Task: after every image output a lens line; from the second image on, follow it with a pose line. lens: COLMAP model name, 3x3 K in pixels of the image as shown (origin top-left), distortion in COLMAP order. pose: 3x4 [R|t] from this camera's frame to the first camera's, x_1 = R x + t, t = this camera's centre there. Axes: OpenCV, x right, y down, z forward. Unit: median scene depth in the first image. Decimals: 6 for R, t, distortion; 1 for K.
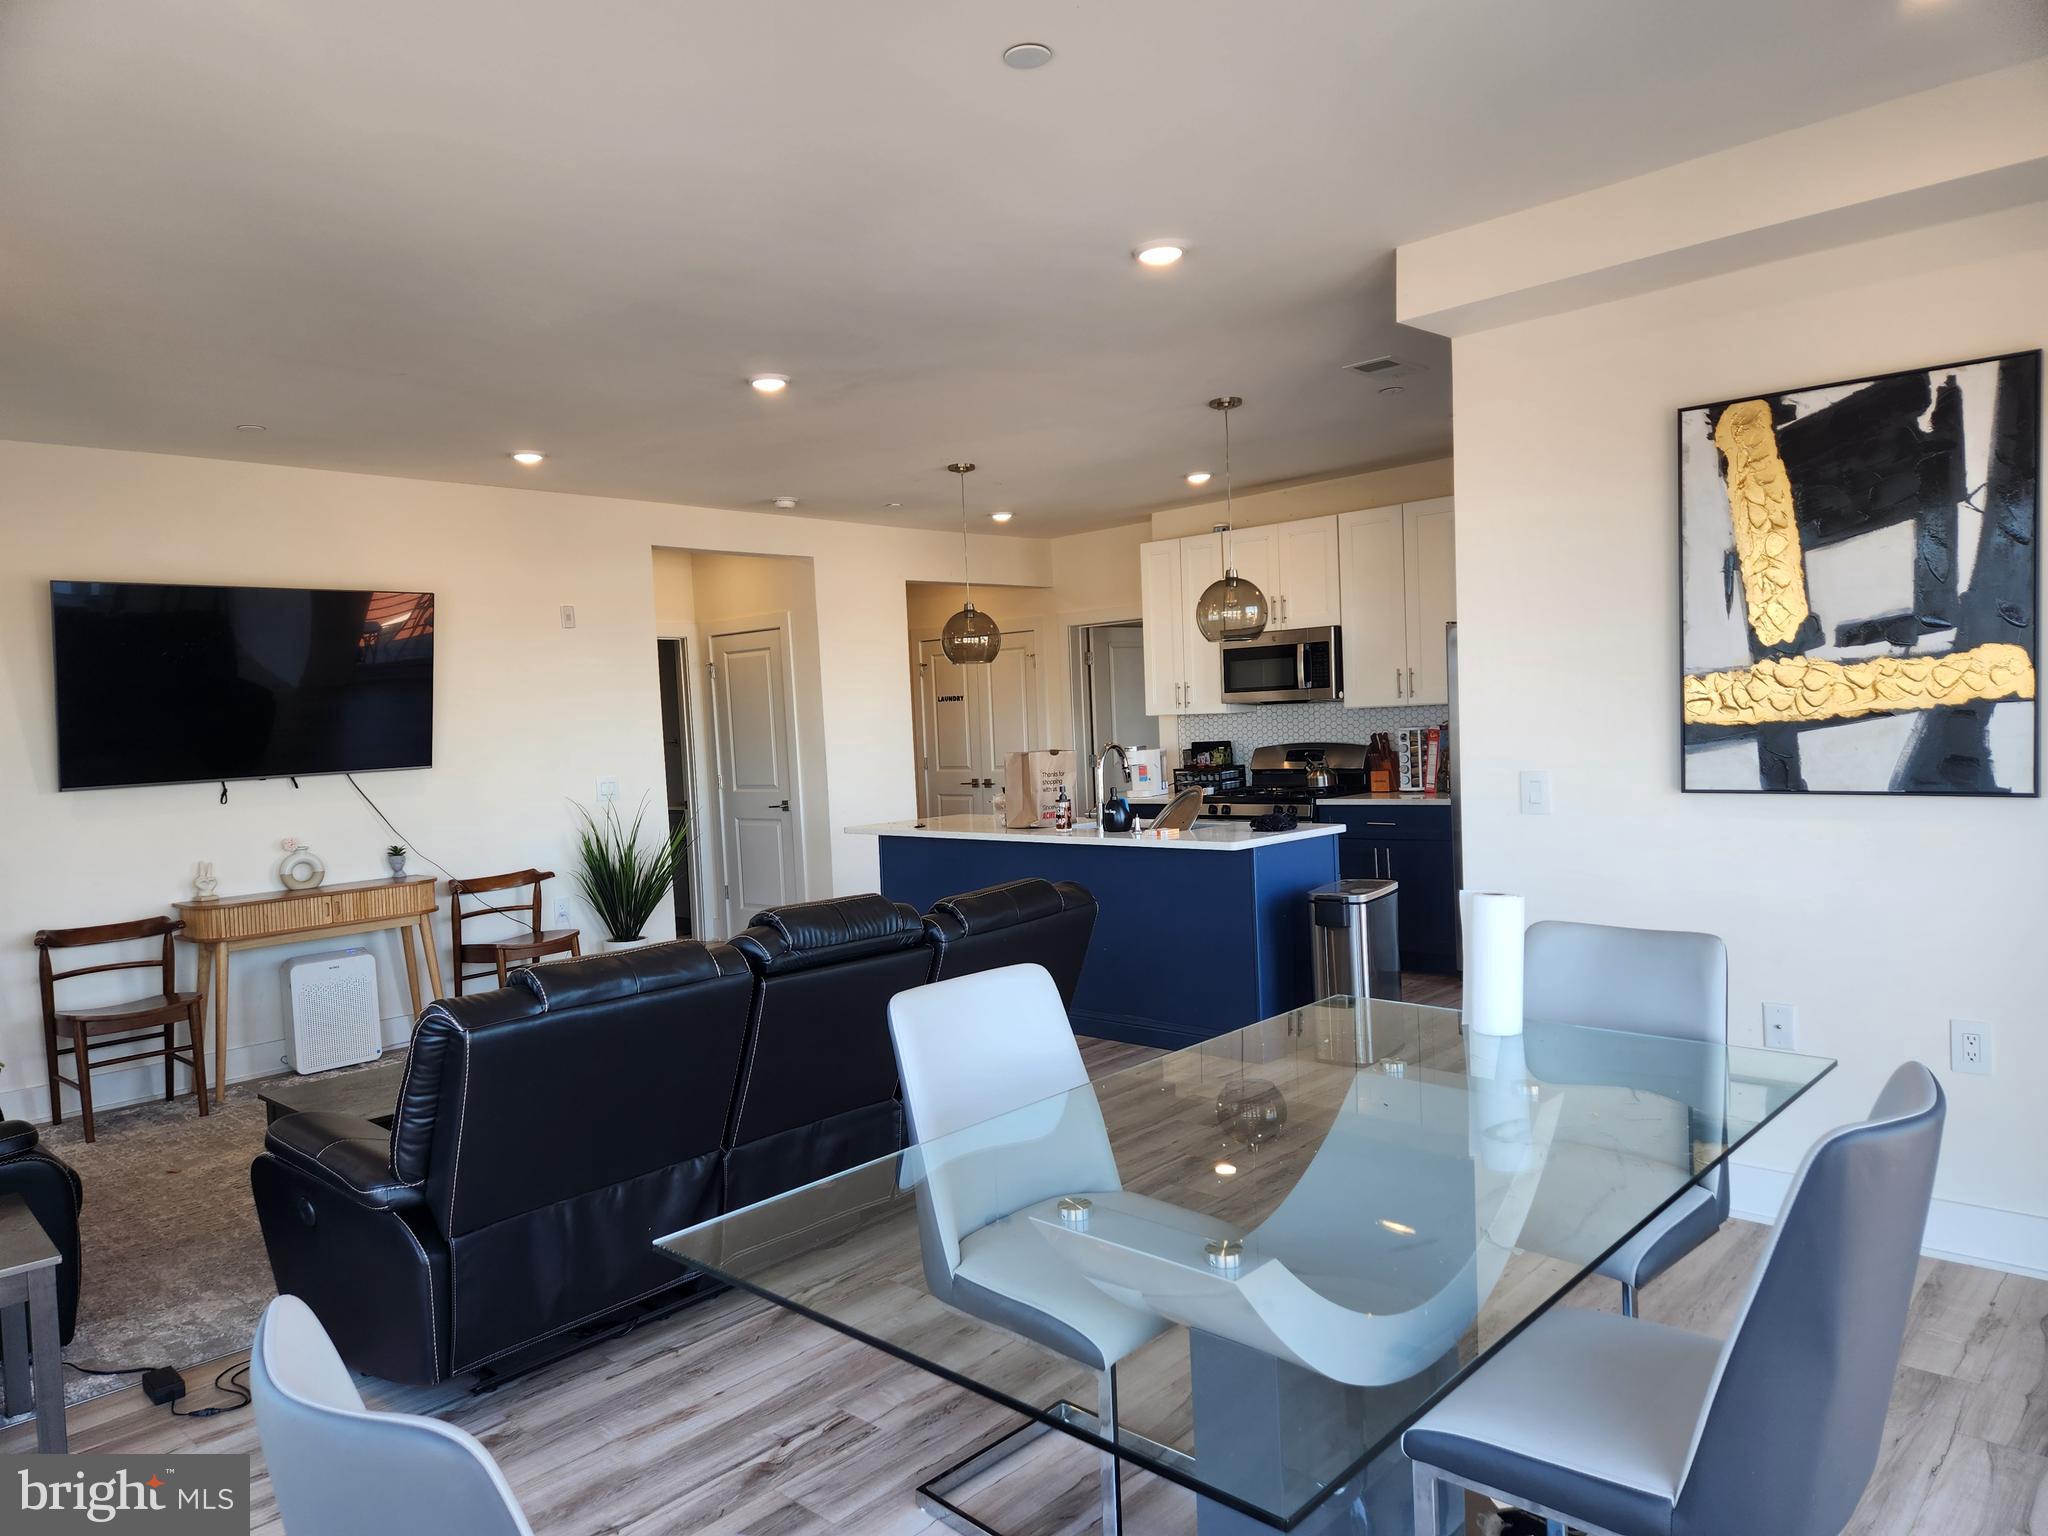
lens RADIAL K [[1359.7, 0, 1030.3], [0, 1359.7, 774.9], [0, 0, 1]] dist [0.082646, -0.065264]
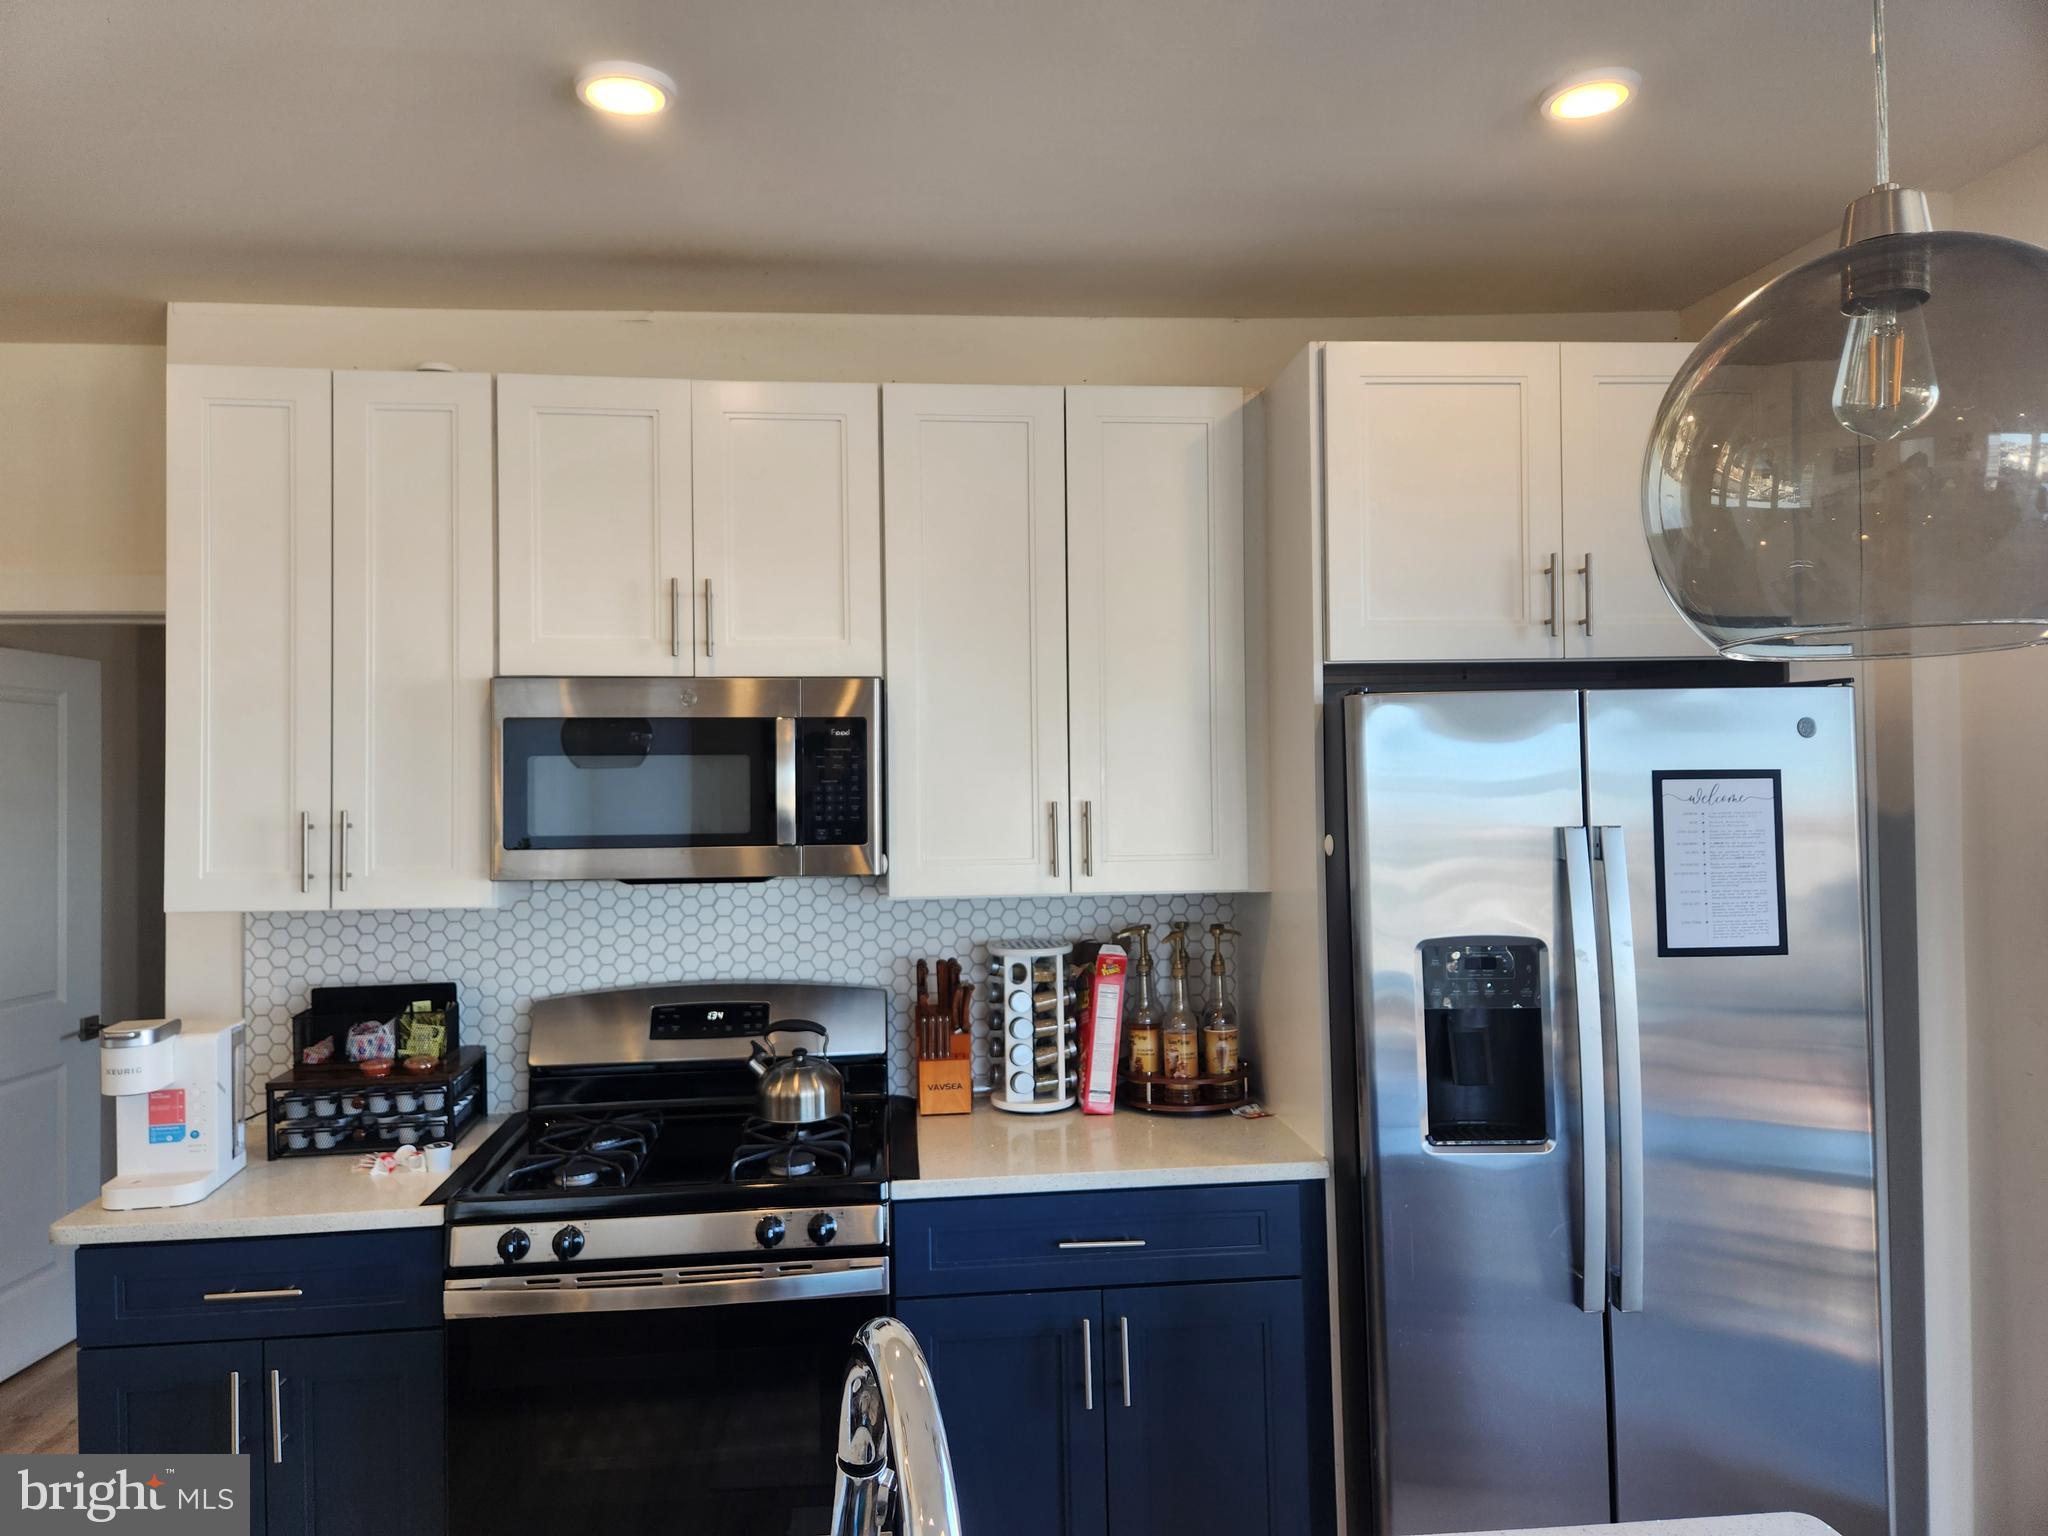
lens RADIAL K [[1359.7, 0, 996.1], [0, 1359.7, 738.4], [0, 0, 1]] dist [0.082646, -0.065264]
pose [[0.664376, 0.063957, 0.744657, -0.028570], [0.014456, 0.995046, -0.098360, -0.054244], [-0.747258, 0.076113, 0.660160, 0.714271]]
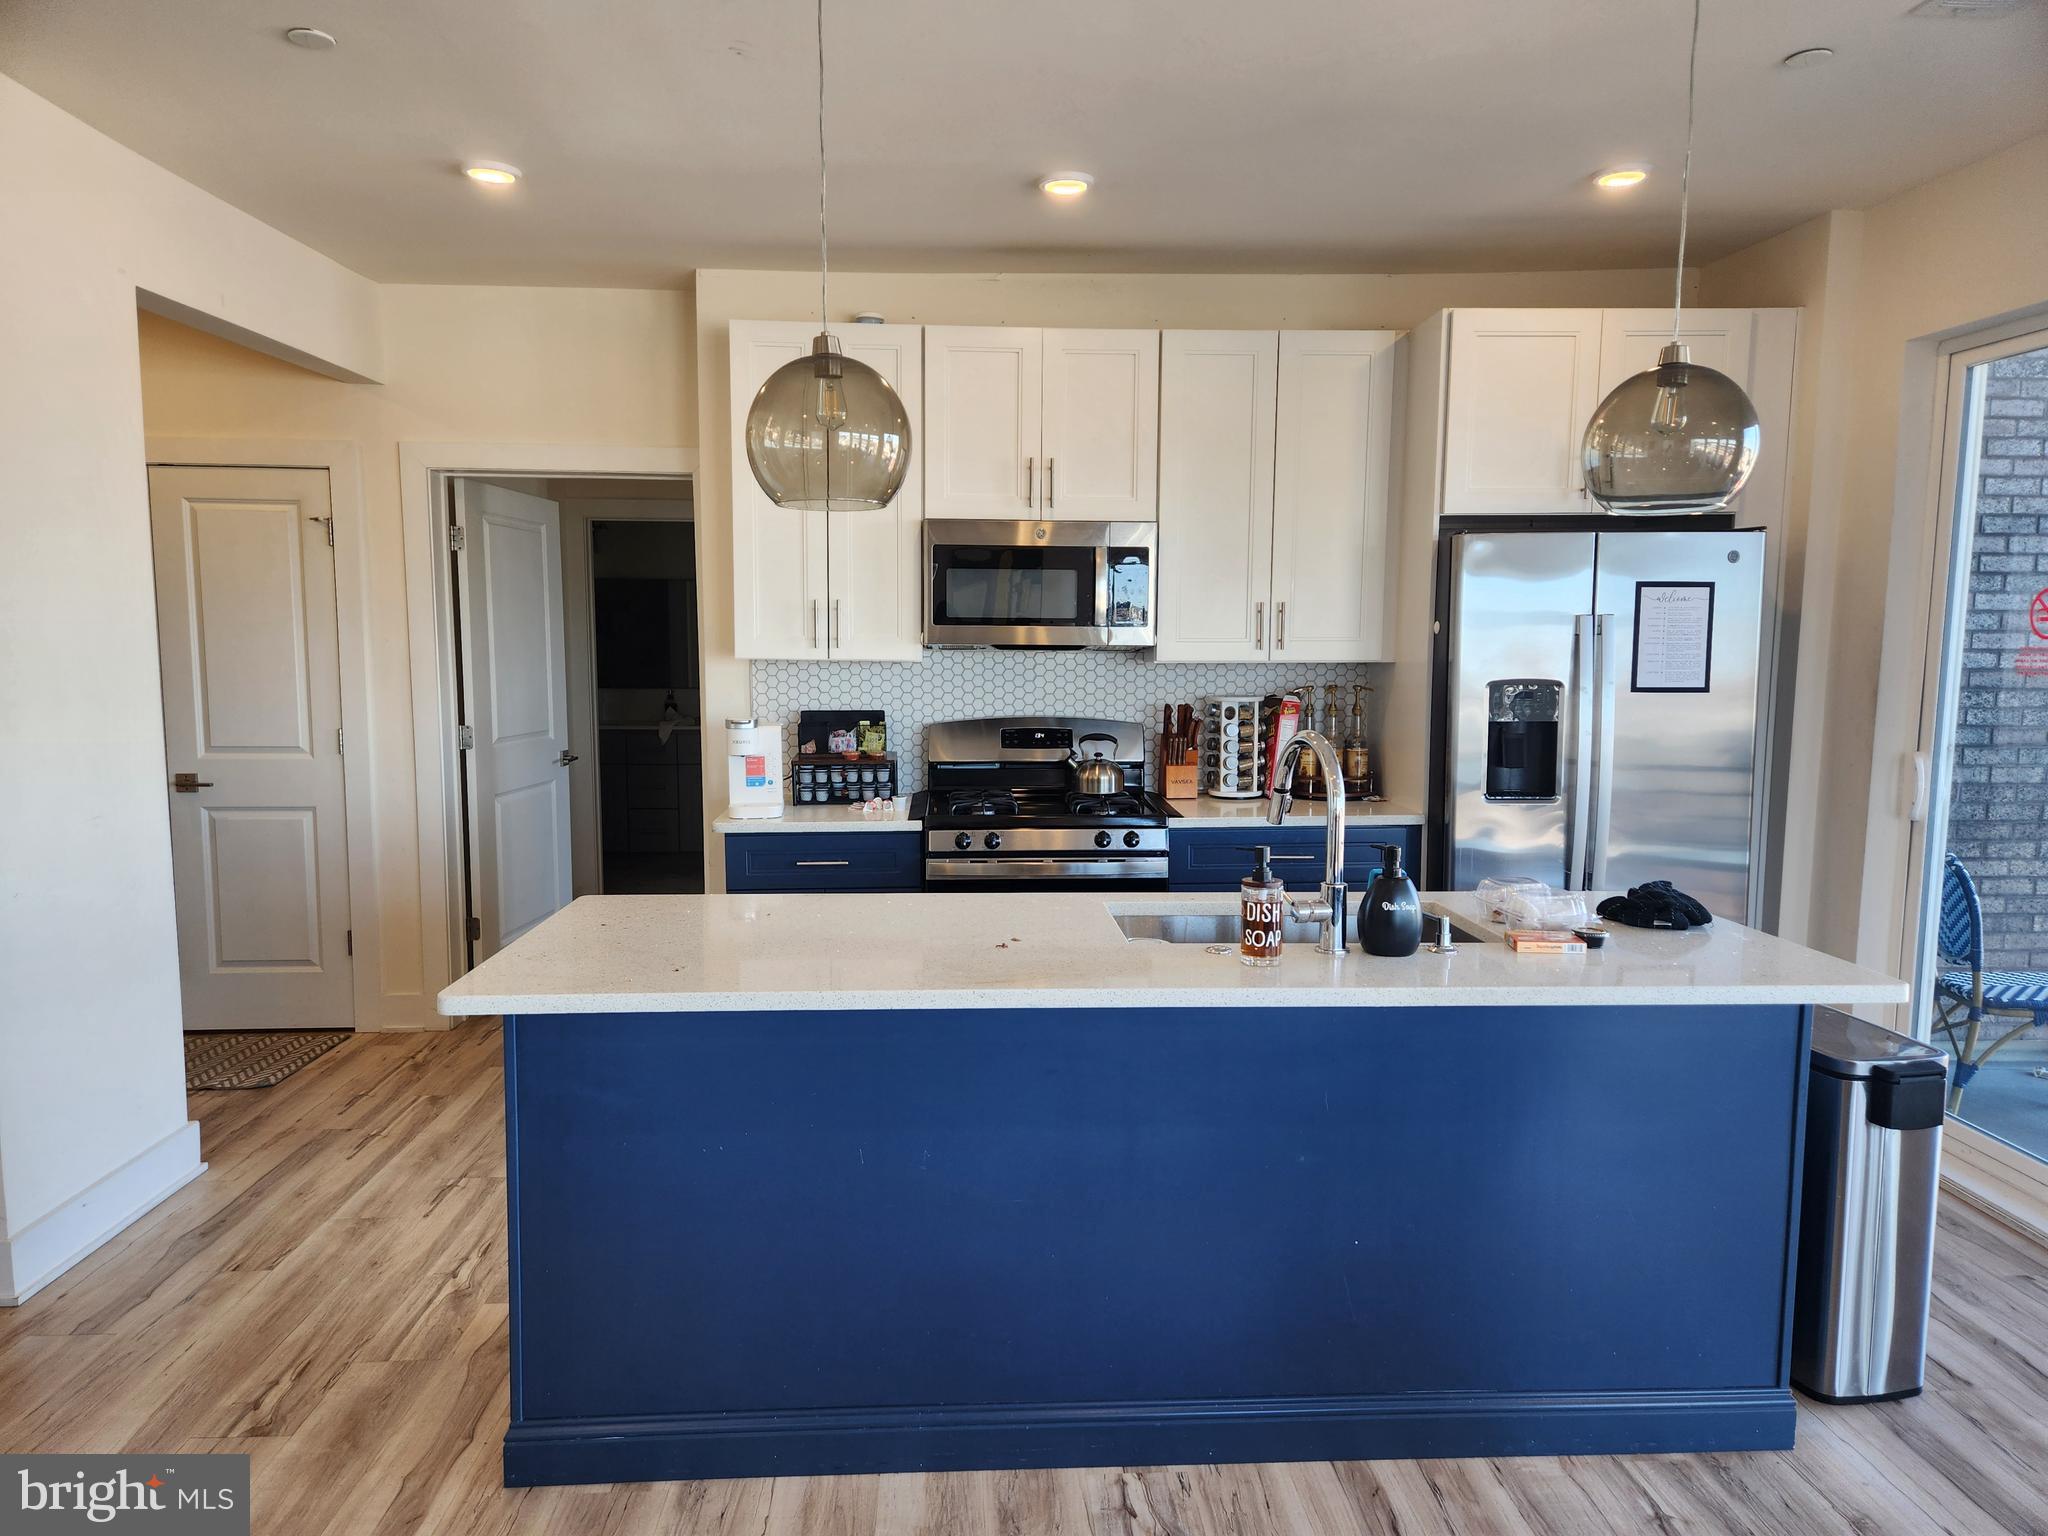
lens RADIAL K [[1359.7, 0, 1017.7], [0, 1359.7, 772.2], [0, 0, 1]] dist [0.082646, -0.065264]
pose [[0.689963, -0.022874, 0.723483, -0.240045], [-0.003290, 0.999391, 0.034735, -0.020609], [-0.723837, -0.026346, 0.689468, 0.616618]]
